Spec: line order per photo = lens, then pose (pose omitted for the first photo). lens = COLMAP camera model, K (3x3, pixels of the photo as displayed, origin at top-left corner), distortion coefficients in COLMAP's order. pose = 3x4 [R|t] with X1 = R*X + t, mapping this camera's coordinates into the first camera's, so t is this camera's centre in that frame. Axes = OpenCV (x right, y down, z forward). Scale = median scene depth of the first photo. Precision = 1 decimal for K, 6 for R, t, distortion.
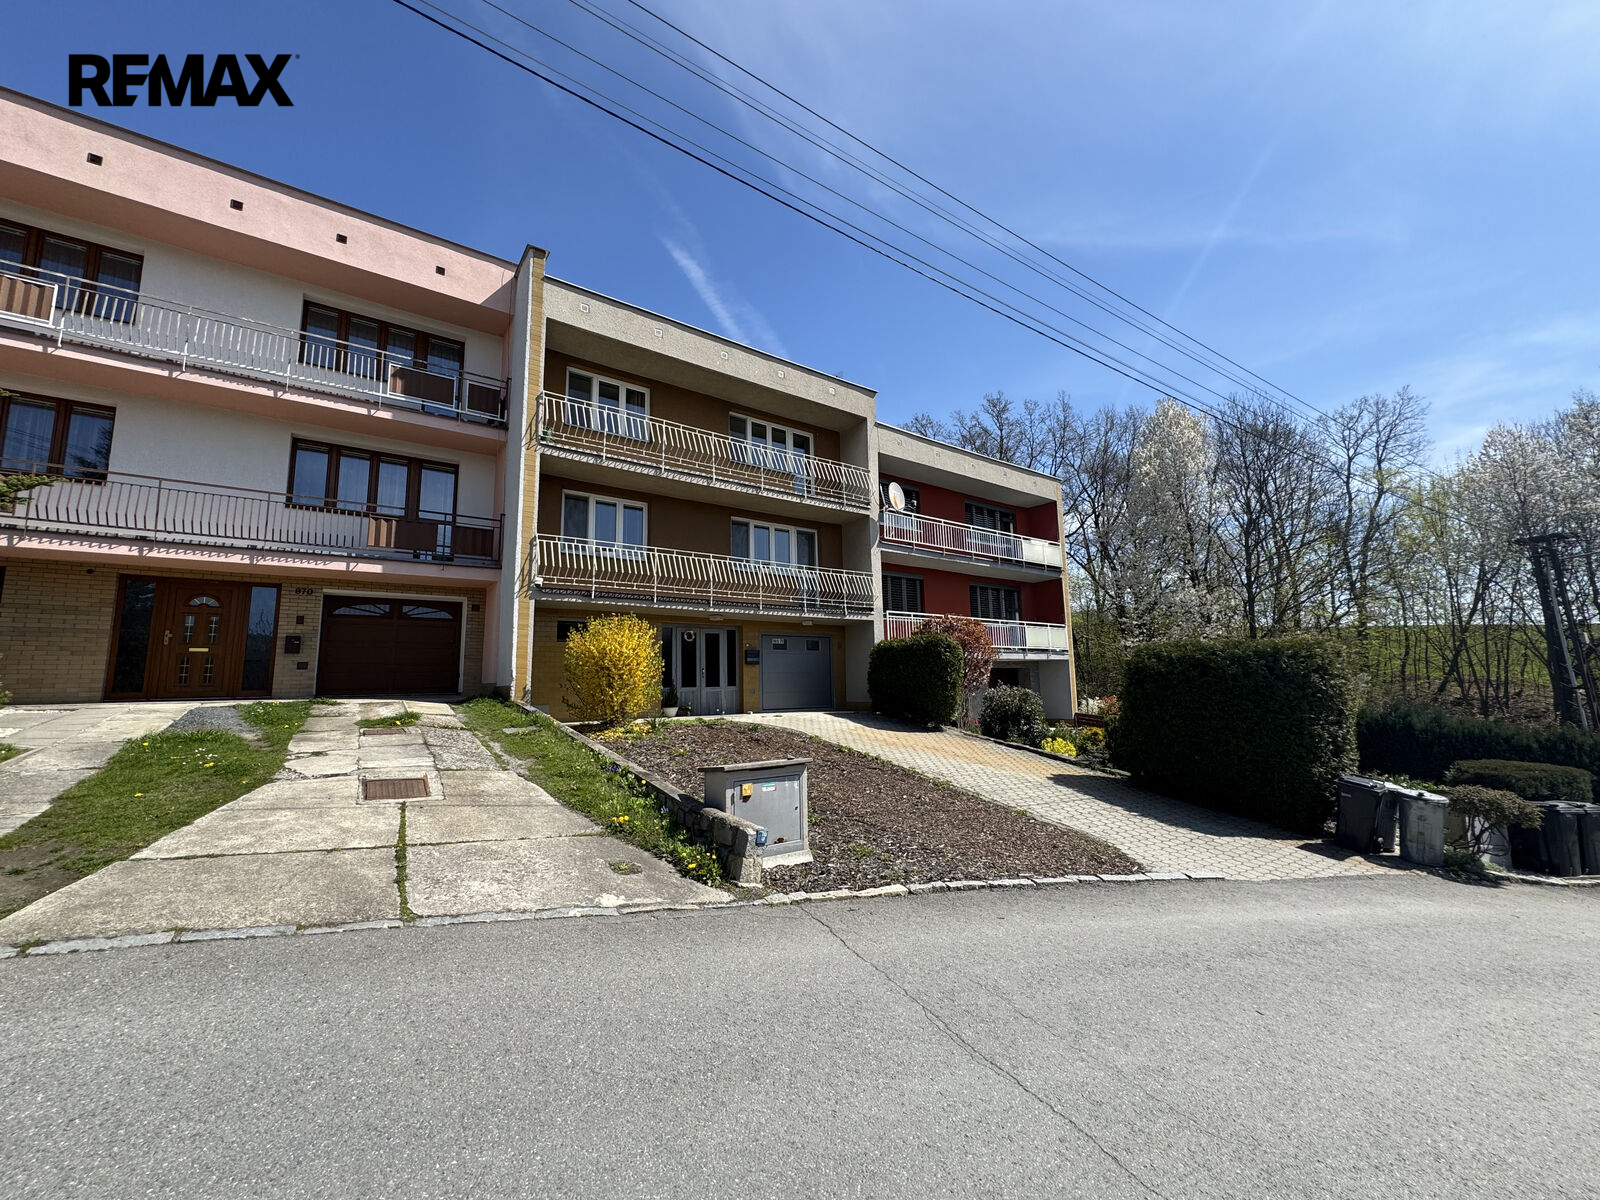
lens RADIAL K [[645.5, 0, 799.9], [0, 645.5, 598.3], [0, 0, 1]] dist [-0.003728, 0.000256]
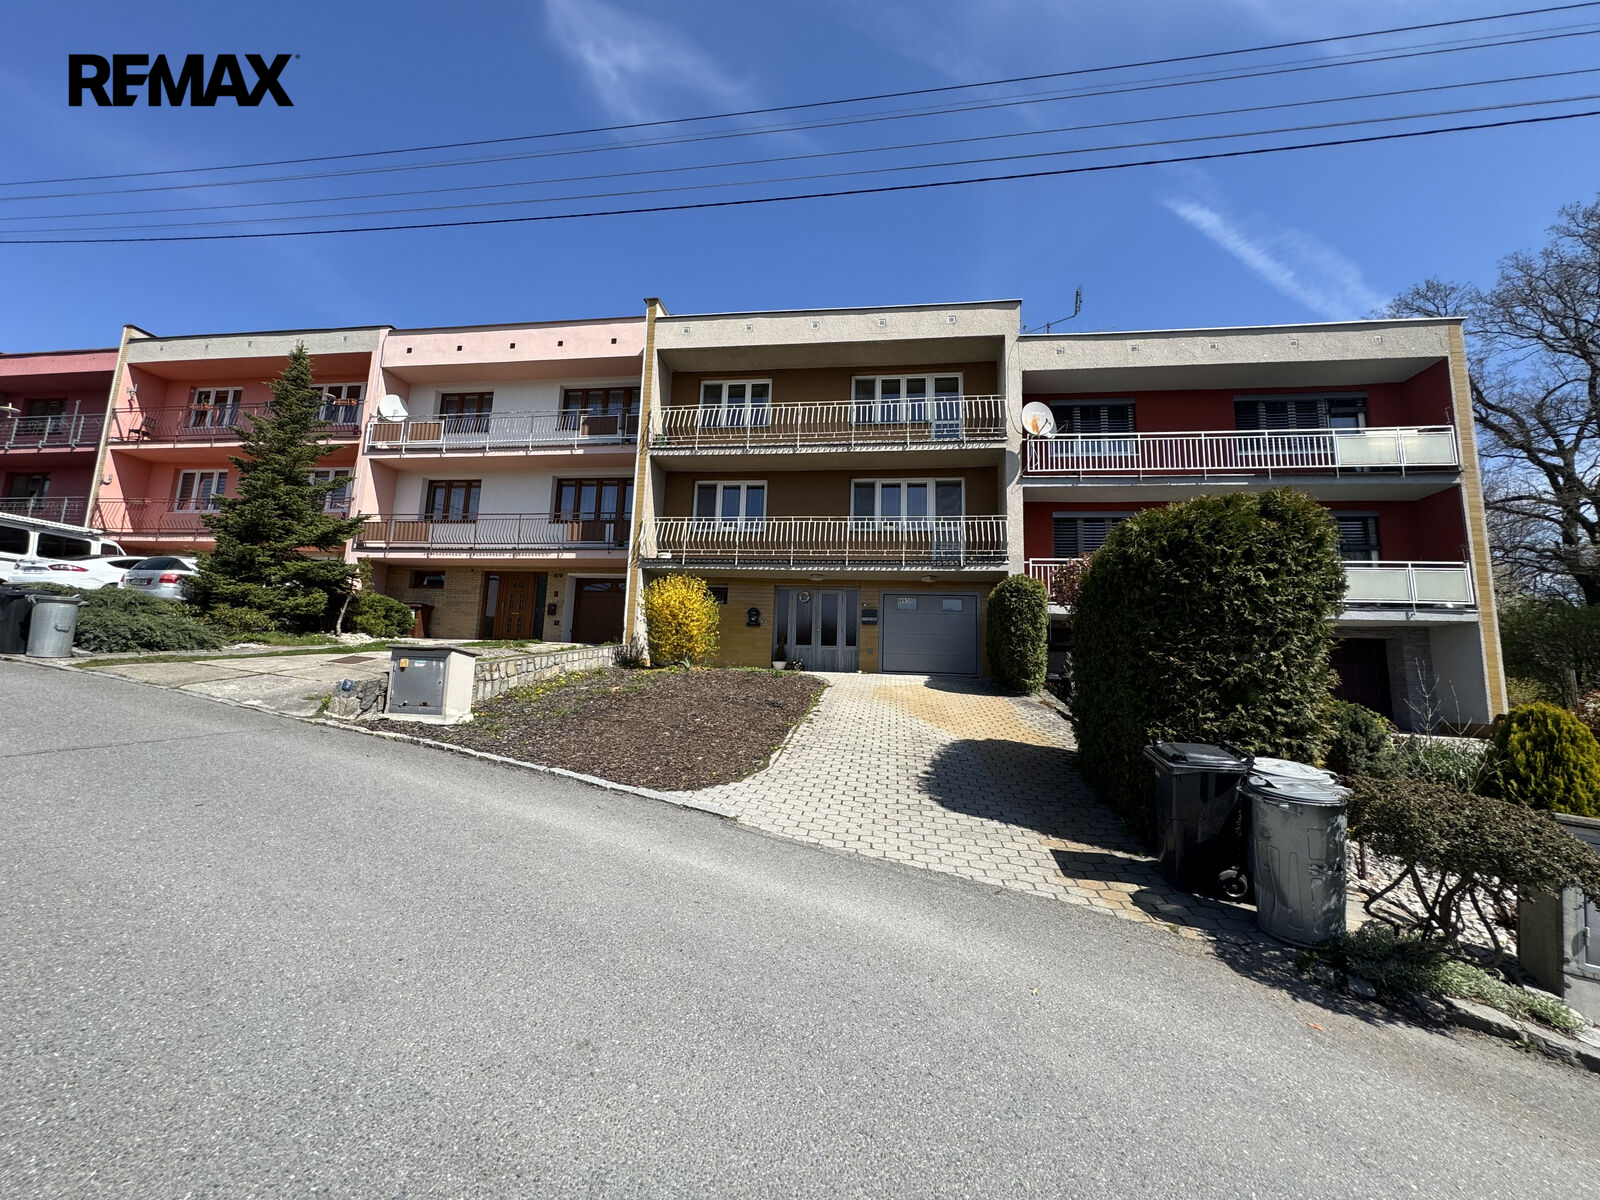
lens RADIAL K [[645.5, 0, 798.4], [0, 645.5, 598.6], [0, 0, 1]] dist [-0.003728, 0.000256]
pose [[0.709650, -0.053466, -0.702523, 0.579400], [0.047405, 0.998480, -0.028105, 0.091899], [0.702958, -0.013359, 0.711106, 0.236882]]
